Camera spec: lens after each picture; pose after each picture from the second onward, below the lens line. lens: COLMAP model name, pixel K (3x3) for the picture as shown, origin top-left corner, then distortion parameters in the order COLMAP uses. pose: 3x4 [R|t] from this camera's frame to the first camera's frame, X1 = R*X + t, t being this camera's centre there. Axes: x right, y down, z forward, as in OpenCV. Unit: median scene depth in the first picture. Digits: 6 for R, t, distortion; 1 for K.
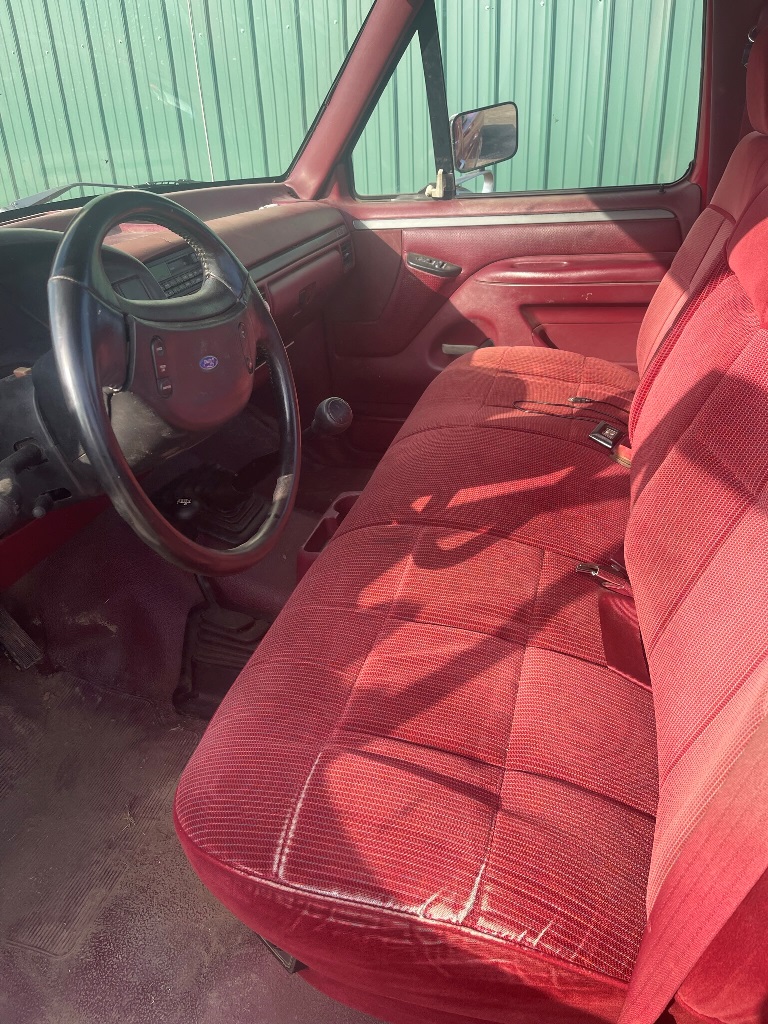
lens RADIAL K [[770.4, 0, 384.0], [0, 770.4, 512.0], [0, 0, 1]] dist [0.005070, 0.000555]
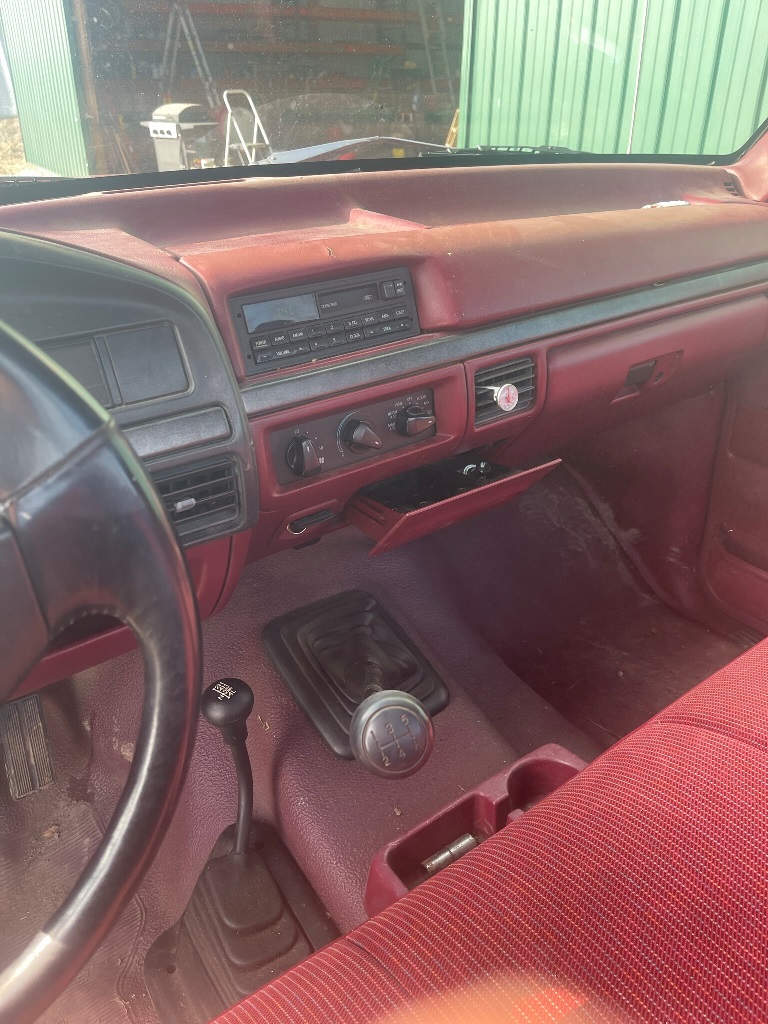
lens RADIAL K [[770.4, 0, 384.0], [0, 770.4, 512.0], [0, 0, 1]] dist [0.005070, 0.000555]
pose [[0.784585, 0.340591, -0.518096, 0.068373], [-0.316723, 0.938522, 0.137342, -0.188699], [0.533022, 0.056336, 0.844224, 0.399503]]
